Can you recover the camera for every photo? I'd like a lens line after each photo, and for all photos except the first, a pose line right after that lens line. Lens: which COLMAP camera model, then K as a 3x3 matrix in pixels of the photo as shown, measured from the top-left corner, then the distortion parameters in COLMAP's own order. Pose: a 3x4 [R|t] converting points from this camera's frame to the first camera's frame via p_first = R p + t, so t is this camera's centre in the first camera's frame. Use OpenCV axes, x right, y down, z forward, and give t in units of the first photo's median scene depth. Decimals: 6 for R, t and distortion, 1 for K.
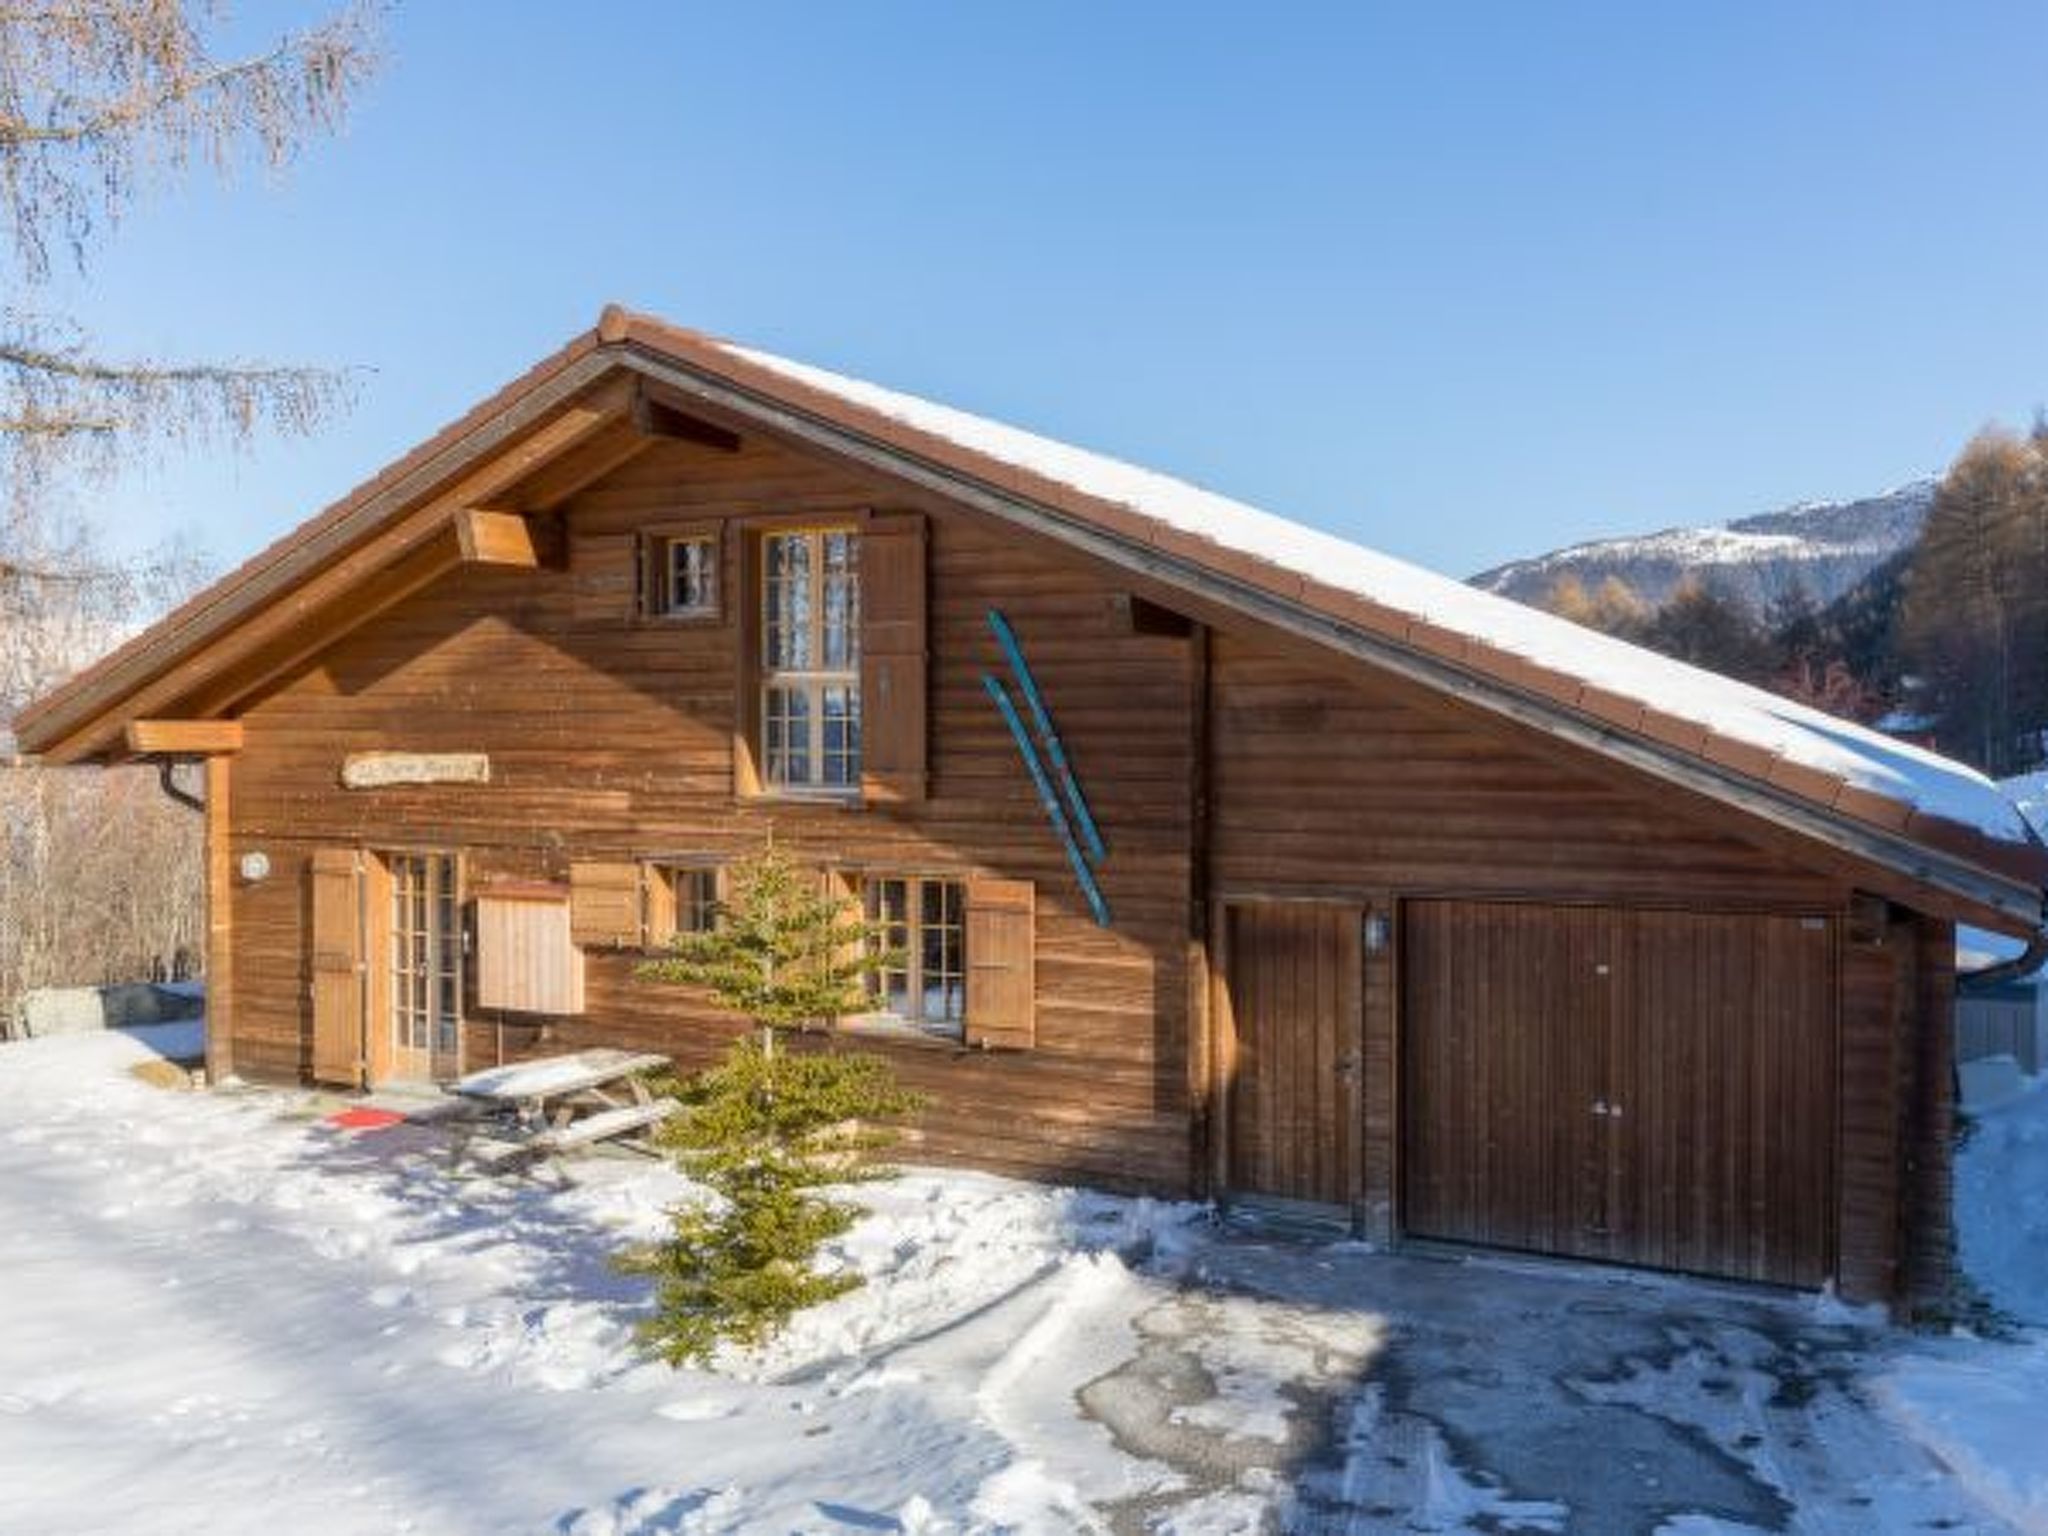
lens RADIAL K [[1727.6, 0, 1035.3], [0, 1727.6, 754.0], [0, 0, 1]] dist [0.024862, -0.001172]
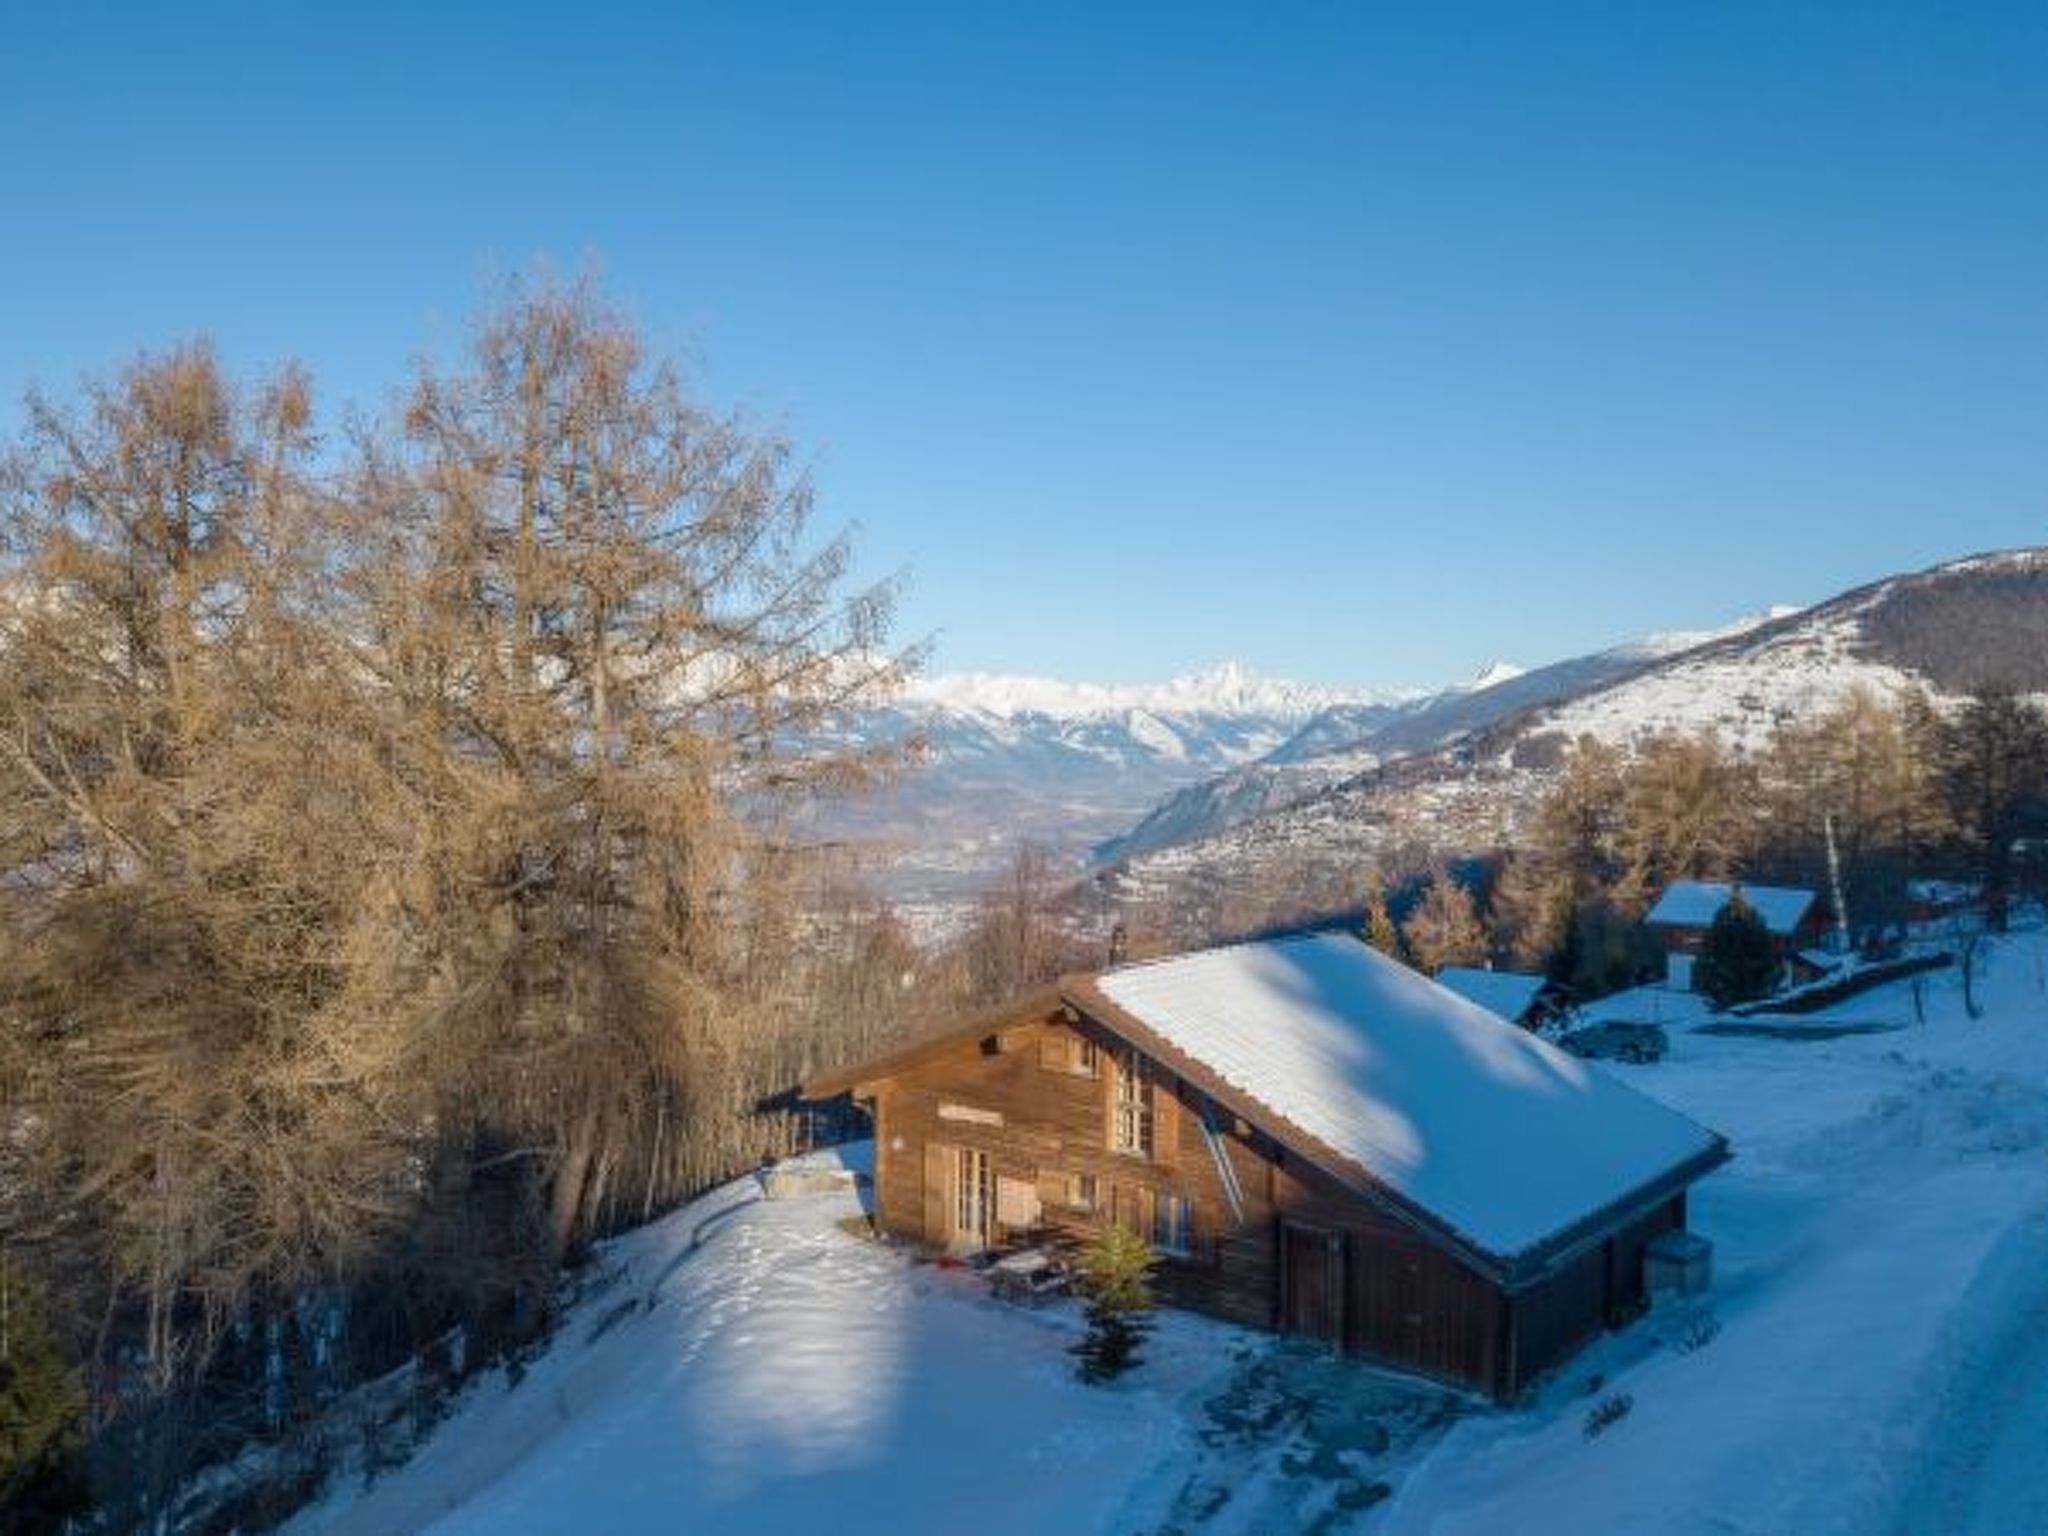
lens RADIAL K [[1727.6, 0, 1019.2], [0, 1727.6, 771.7], [0, 0, 1]] dist [0.024862, -0.001172]
pose [[0.978782, 0.019183, -0.204003, 0.197979], [-0.016220, 0.999737, 0.016189, -0.538869], [0.204260, -0.012537, 0.978836, -1.402061]]
